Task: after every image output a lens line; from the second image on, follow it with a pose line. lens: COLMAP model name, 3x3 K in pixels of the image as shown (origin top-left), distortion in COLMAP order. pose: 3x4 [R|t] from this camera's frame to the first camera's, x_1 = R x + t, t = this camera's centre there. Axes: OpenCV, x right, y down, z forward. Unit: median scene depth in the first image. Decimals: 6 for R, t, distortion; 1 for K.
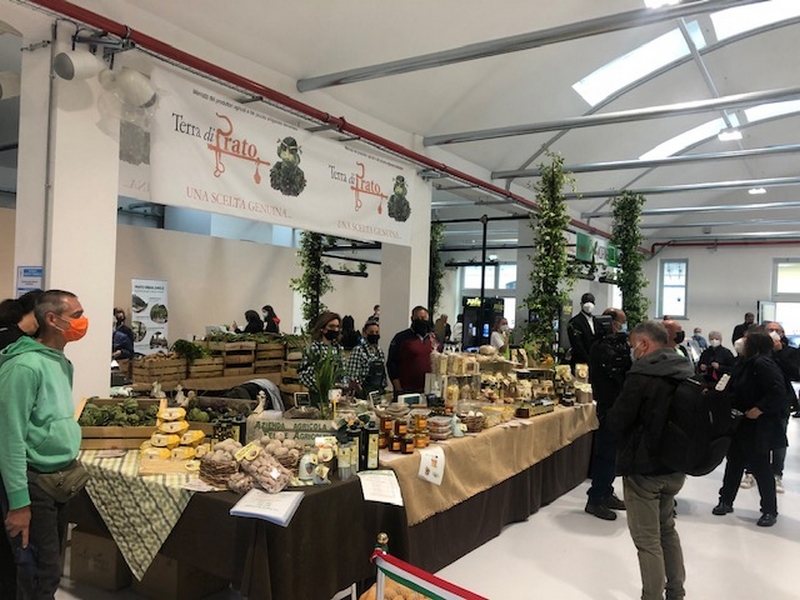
lens RADIAL K [[659.4, 0, 396.6], [0, 659.4, 305.1], [0, 0, 1]] dist [0.005664, -0.020300]
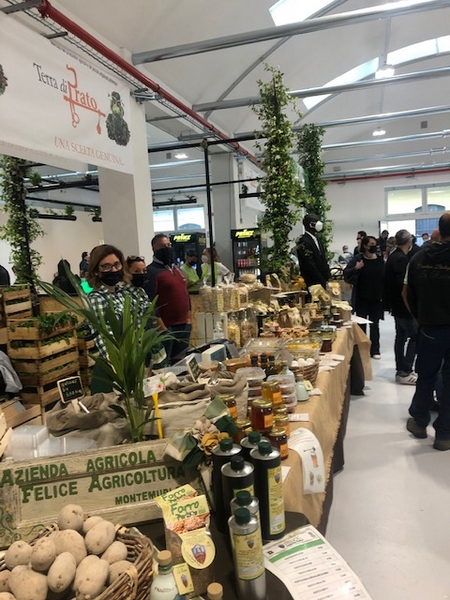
lens RADIAL K [[494.5, 0, 221.9], [0, 494.5, 303.9], [0, 0, 1]] dist [0.005664, -0.020300]
pose [[0.956113, -0.120390, 0.267122, -0.069705], [0.089755, 0.988200, 0.124115, 0.013882], [-0.278912, -0.094692, 0.955637, 0.307498]]
